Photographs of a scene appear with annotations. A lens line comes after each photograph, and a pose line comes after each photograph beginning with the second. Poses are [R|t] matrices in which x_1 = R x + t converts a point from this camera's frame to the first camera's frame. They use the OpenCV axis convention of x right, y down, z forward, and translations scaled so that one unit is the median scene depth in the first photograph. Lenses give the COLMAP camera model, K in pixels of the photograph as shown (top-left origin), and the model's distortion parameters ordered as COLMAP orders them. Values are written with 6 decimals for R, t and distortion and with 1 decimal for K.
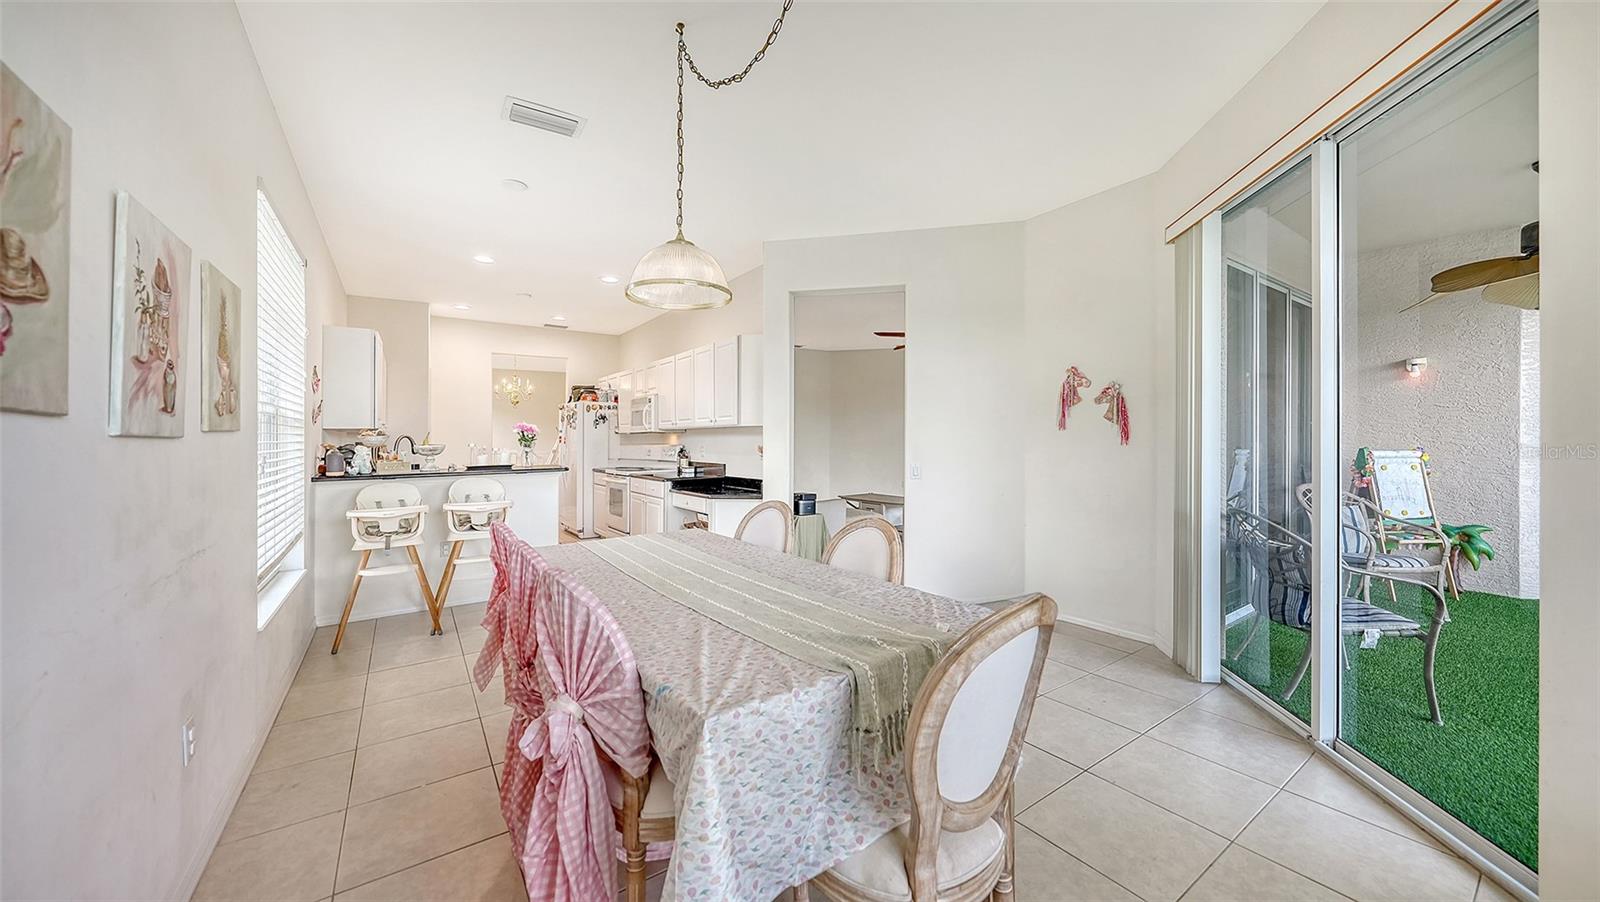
lens RADIAL K [[557.1, 0, 791.9], [0, 557.1, 442.0], [0, 0, 1]] dist [-0.005017, -0.000336]
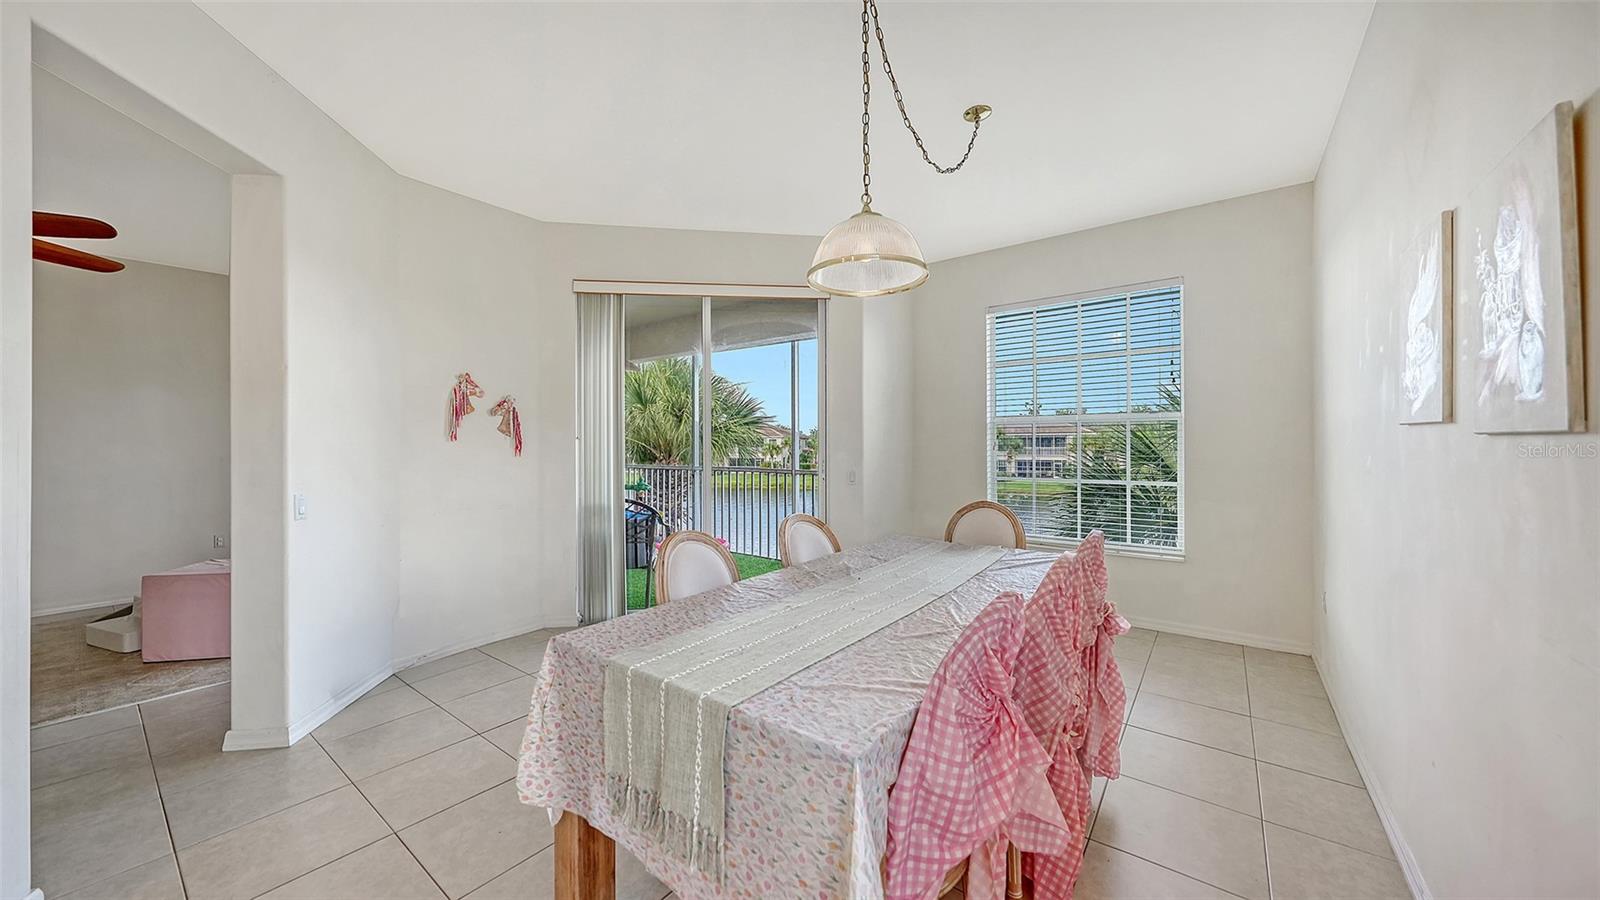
lens RADIAL K [[559.9, 0, 776.3], [0, 559.9, 443.9], [0, 0, 1]] dist [-0.007000, 0.000157]
pose [[-0.290317, 0.011777, 0.956858, -0.545354], [0.013949, 0.999870, -0.008075, -0.002285], [-0.956829, 0.011003, -0.290443, 0.780241]]
